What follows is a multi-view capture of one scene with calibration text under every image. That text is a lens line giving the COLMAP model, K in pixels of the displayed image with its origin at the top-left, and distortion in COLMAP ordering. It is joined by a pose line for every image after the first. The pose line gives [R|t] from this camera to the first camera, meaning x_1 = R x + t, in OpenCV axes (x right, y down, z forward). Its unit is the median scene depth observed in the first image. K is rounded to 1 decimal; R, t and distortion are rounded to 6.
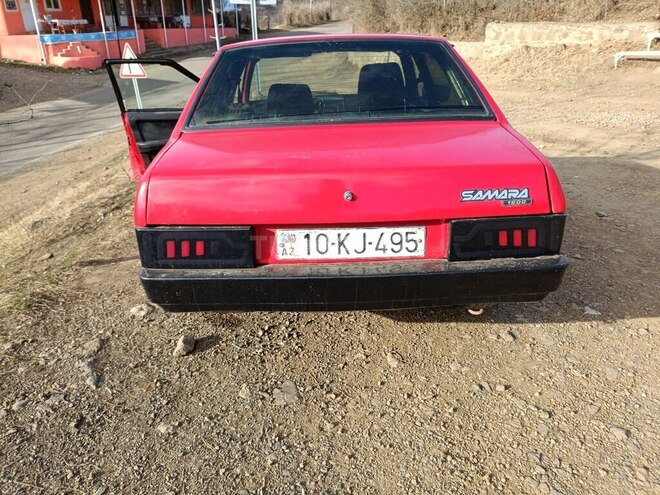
lens RADIAL K [[479.5, 0, 336.1], [0, 479.5, 245.4], [0, 0, 1]] dist [0.040253, -0.049970]
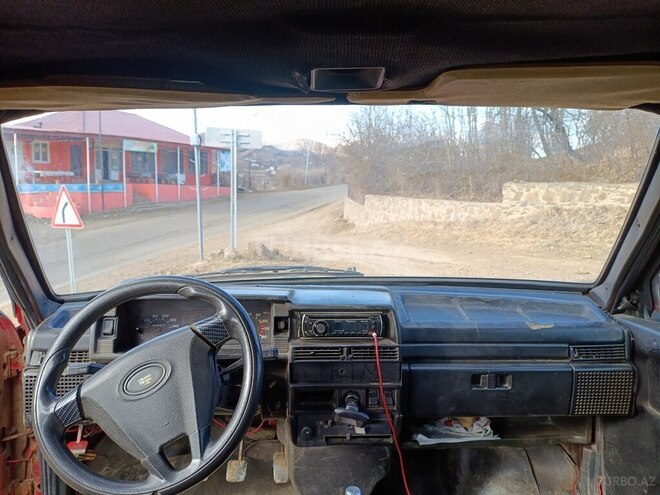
lens RADIAL K [[479.5, 0, 335.1], [0, 479.5, 245.0], [0, 0, 1]] dist [0.040253, -0.049970]
pose [[0.999433, 0.030001, 0.015283, -0.032267], [-0.023739, 0.949772, -0.312041, -0.389139], [-0.023877, 0.311501, 0.949946, 1.142684]]
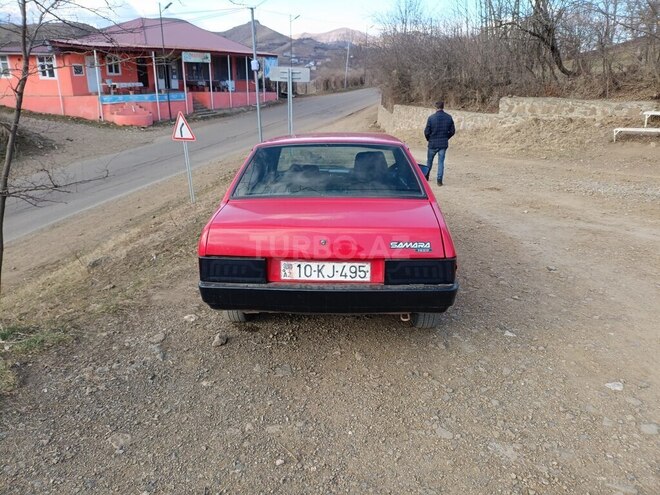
lens RADIAL K [[479.5, 0, 341.2], [0, 479.5, 246.7], [0, 0, 1]] dist [0.040253, -0.049970]
pose [[0.998014, 0.036139, -0.051586, 0.102015], [-0.041473, 0.993459, -0.106389, 0.051774], [0.047404, 0.108317, 0.992986, -0.394224]]
